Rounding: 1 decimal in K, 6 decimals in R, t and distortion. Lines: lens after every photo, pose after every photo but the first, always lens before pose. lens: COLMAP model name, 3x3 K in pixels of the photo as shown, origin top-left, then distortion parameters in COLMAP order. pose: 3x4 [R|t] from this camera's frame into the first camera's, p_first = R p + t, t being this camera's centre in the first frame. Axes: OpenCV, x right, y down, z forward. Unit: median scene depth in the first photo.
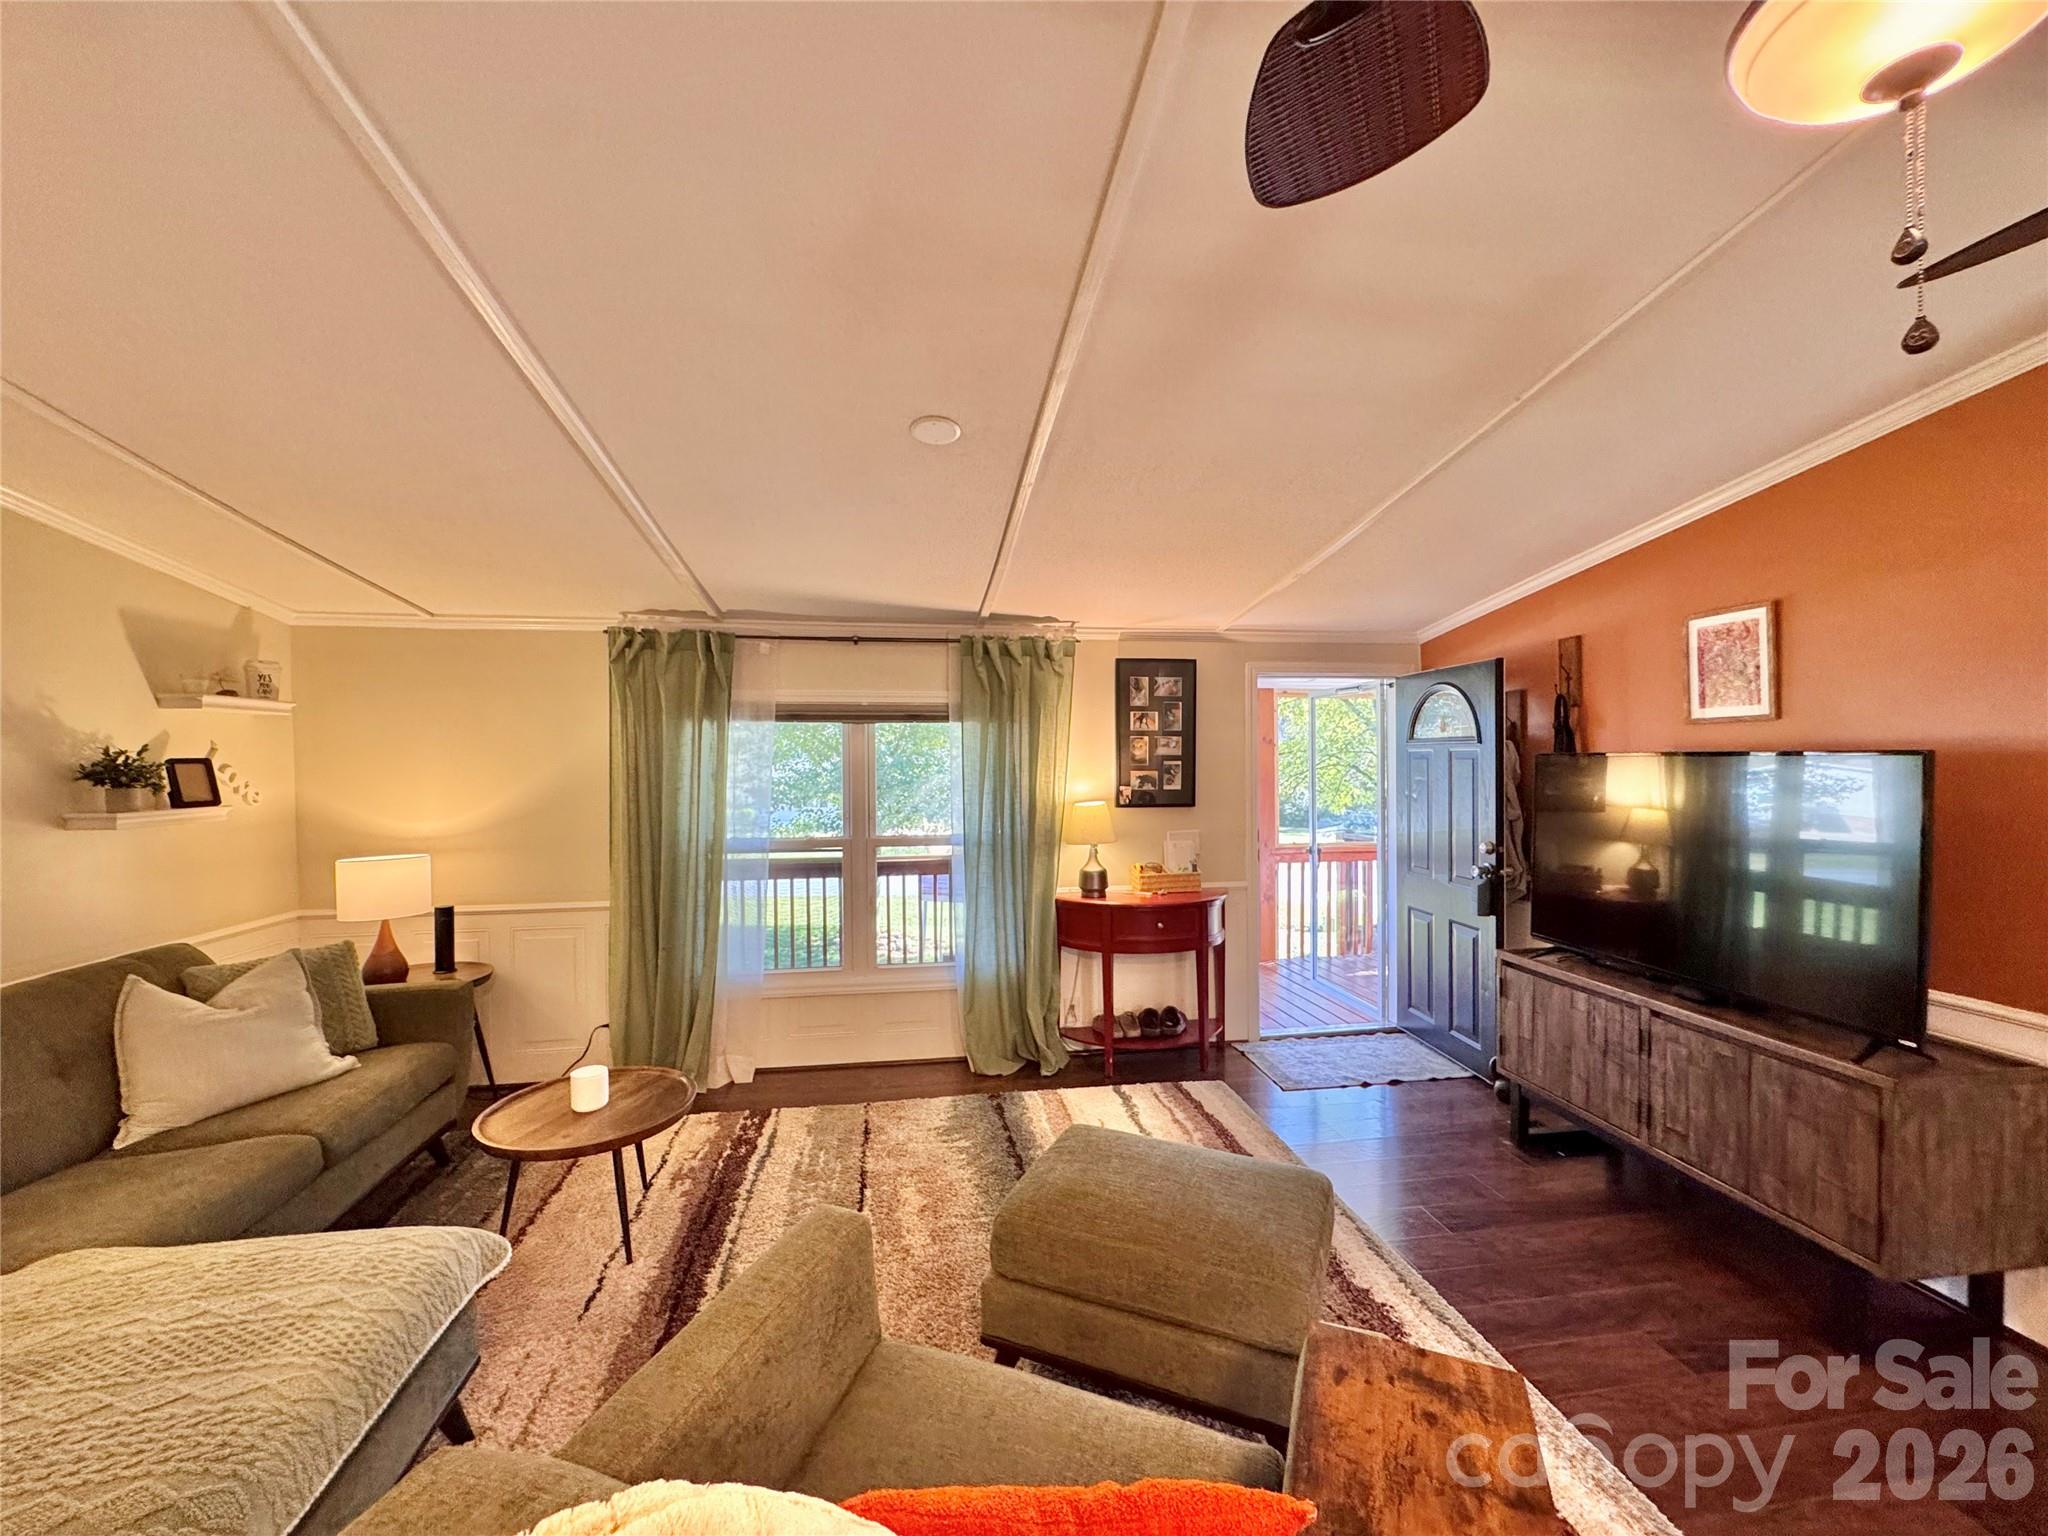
lens RADIAL K [[814.8, 0, 1023.7], [0, 814.8, 769.5], [0, 0, 1]] dist [-0.003769, 0.000403]
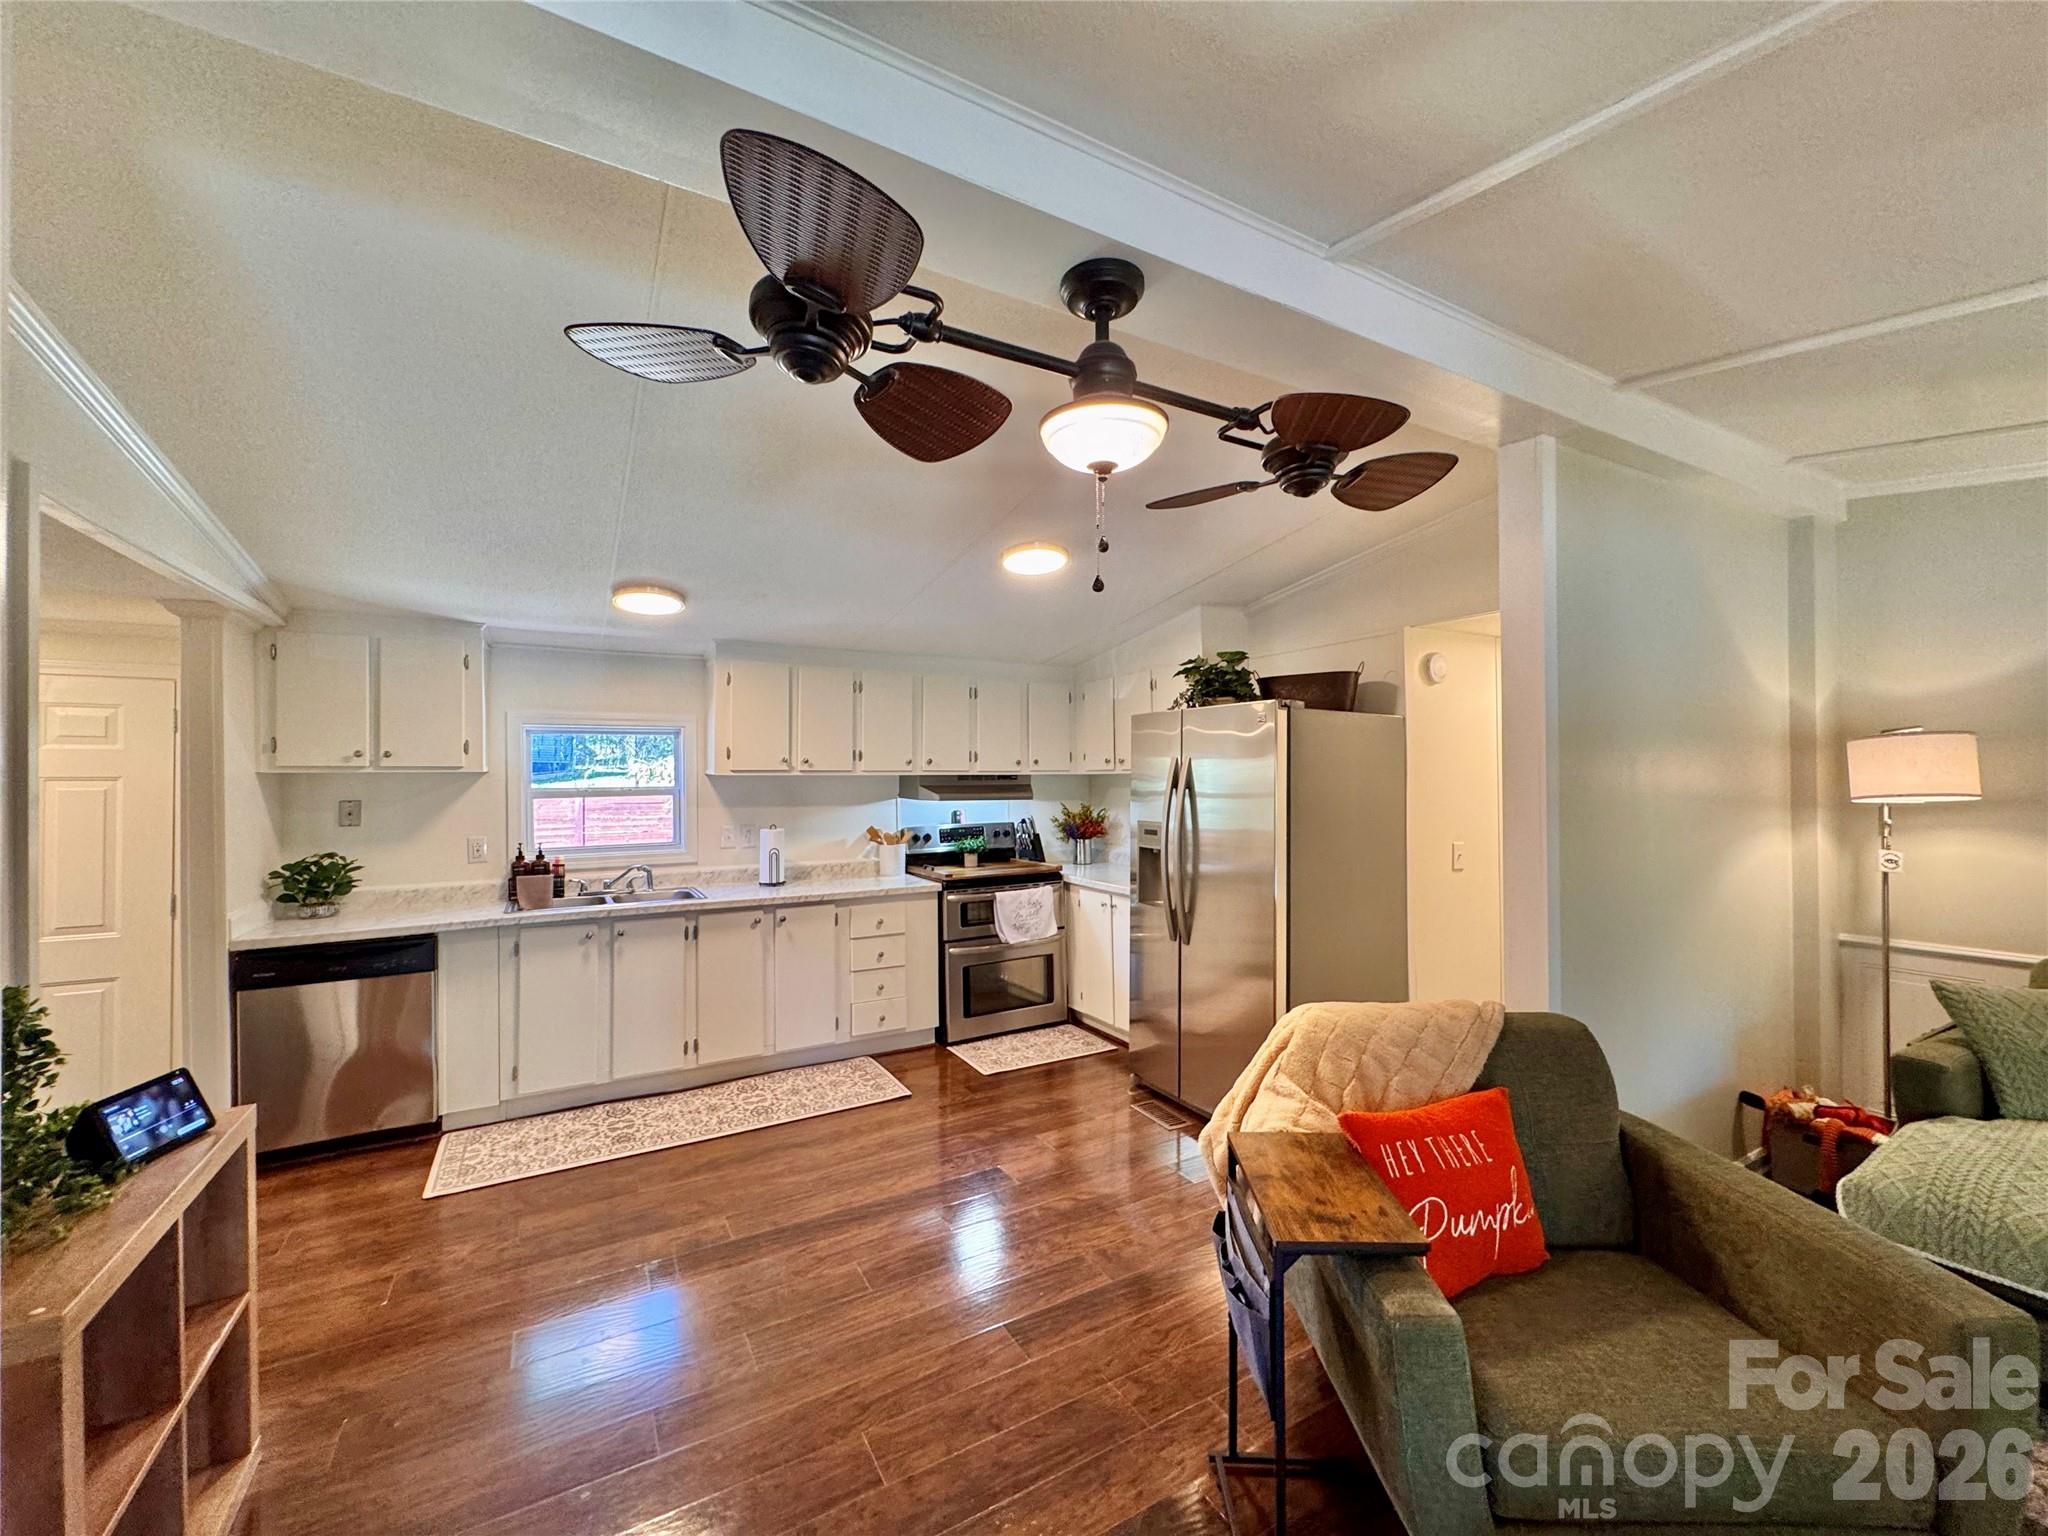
lens RADIAL K [[814.8, 0, 1022.0], [0, 814.8, 769.8], [0, 0, 1]] dist [-0.003769, 0.000403]
pose [[-0.933109, 0.012744, -0.359368, 0.409526], [0.010132, 0.999907, 0.009150, -0.012735], [0.359451, 0.004896, -0.933151, 0.580684]]
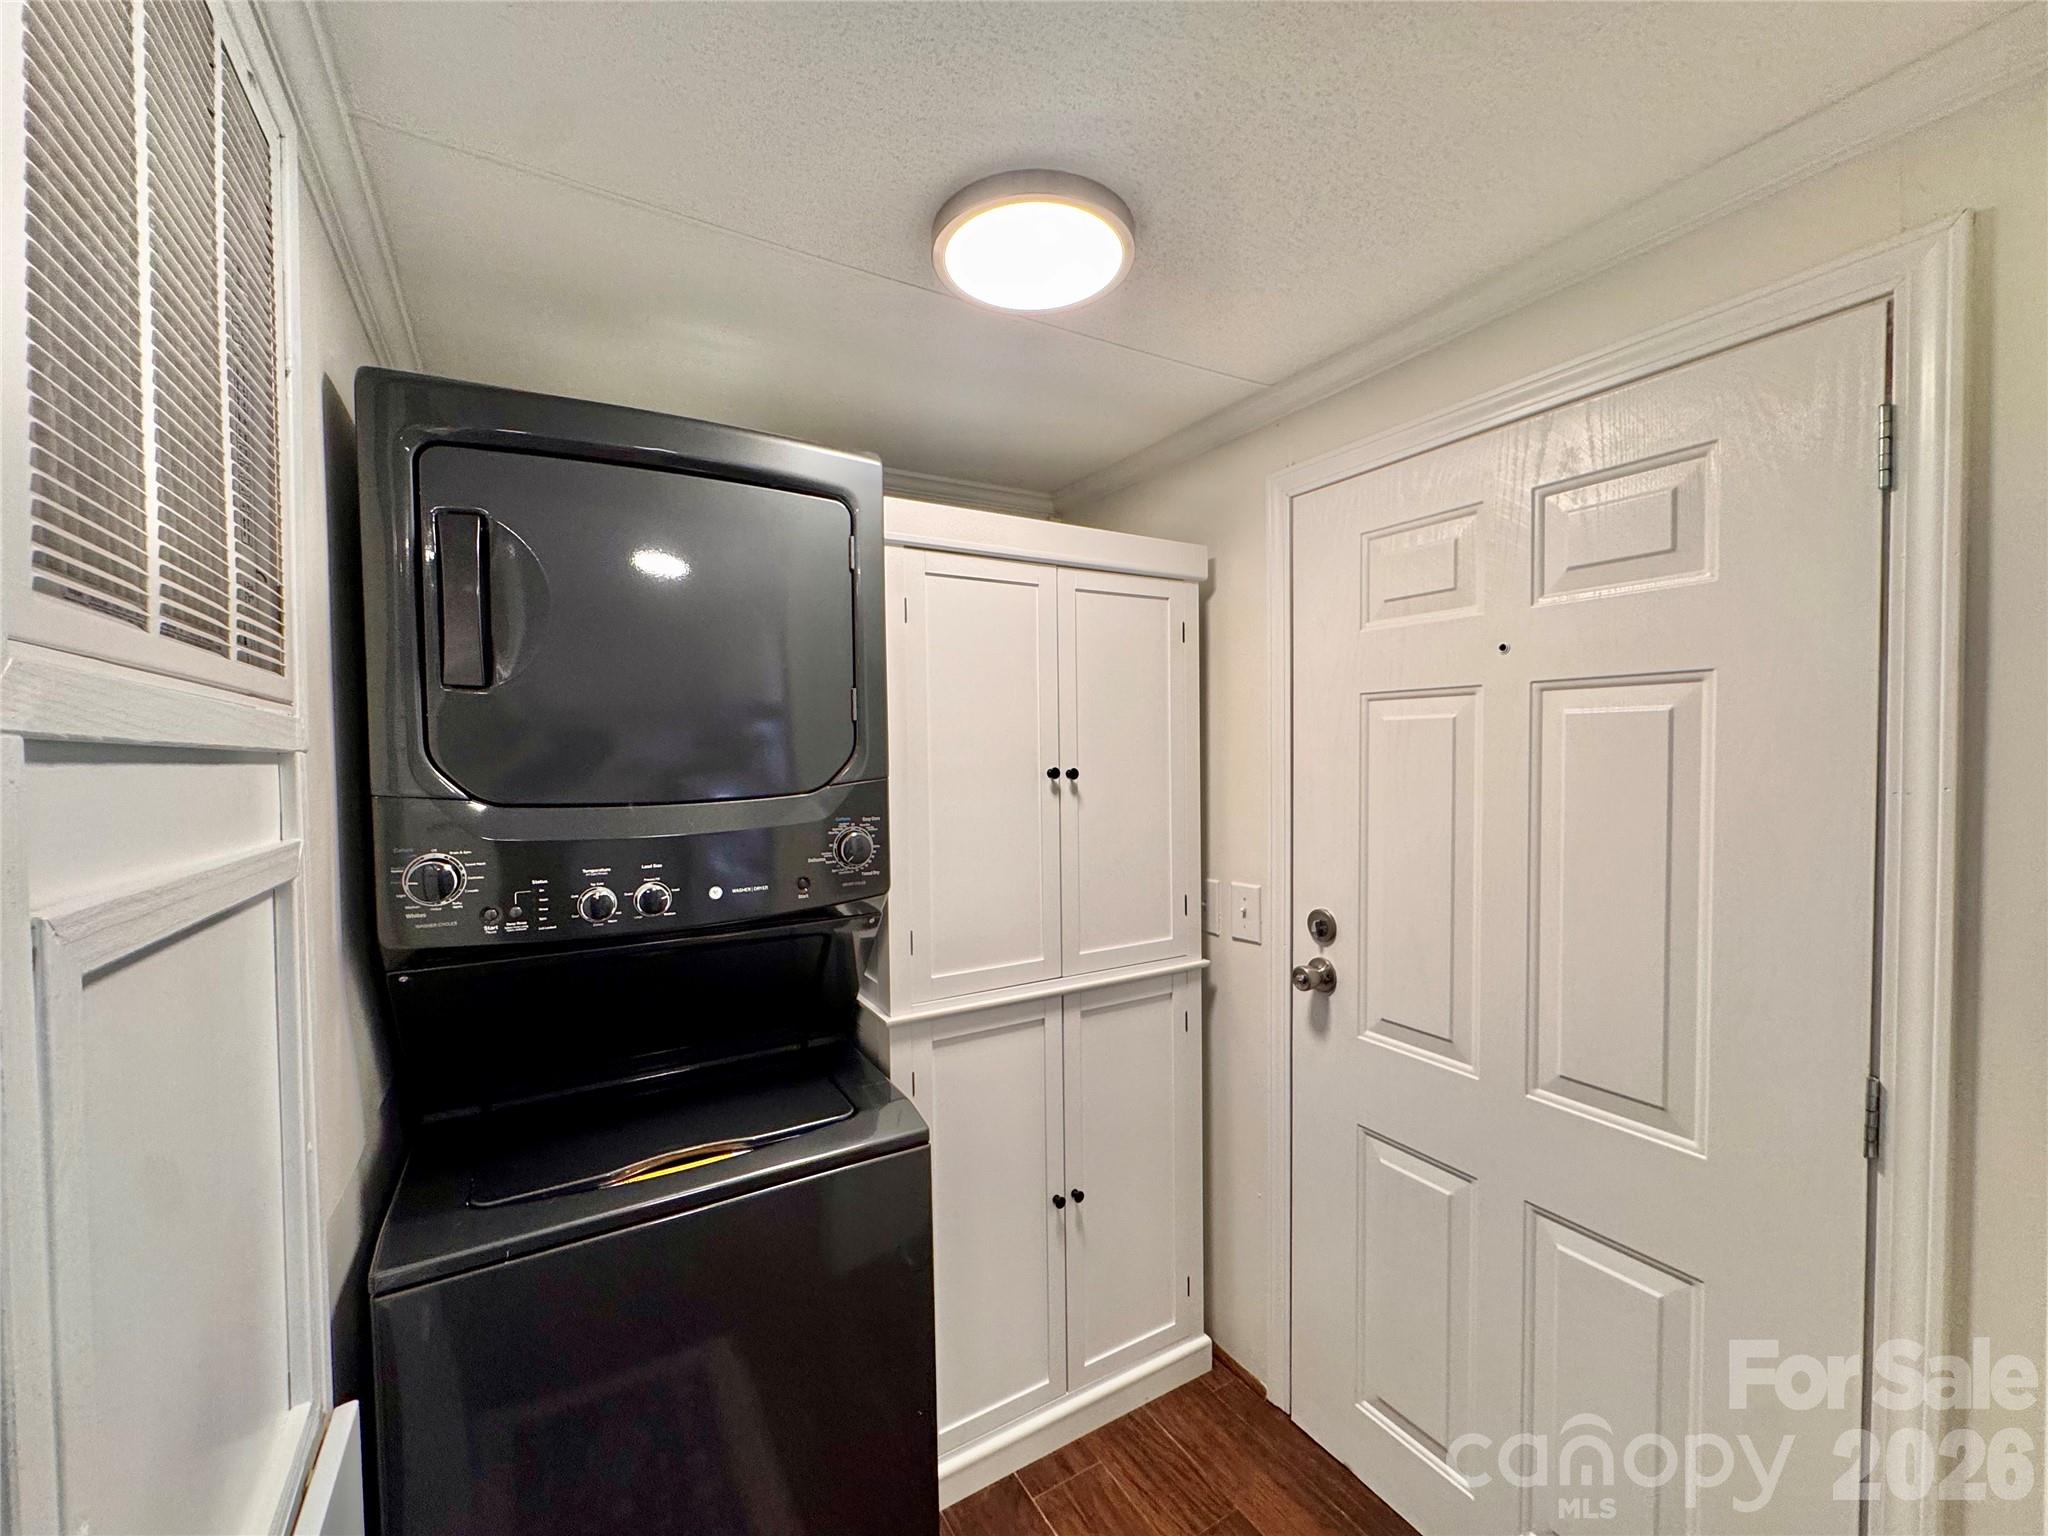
lens RADIAL K [[814.8, 0, 1020.2], [0, 814.8, 763.5], [0, 0, 1]] dist [-0.003769, 0.000403]
pose [[-0.364119, -0.005371, 0.931337, 0.841857], [0.029588, 0.999412, 0.017332, 0.014340], [-0.930882, 0.033868, -0.363746, -0.288467]]
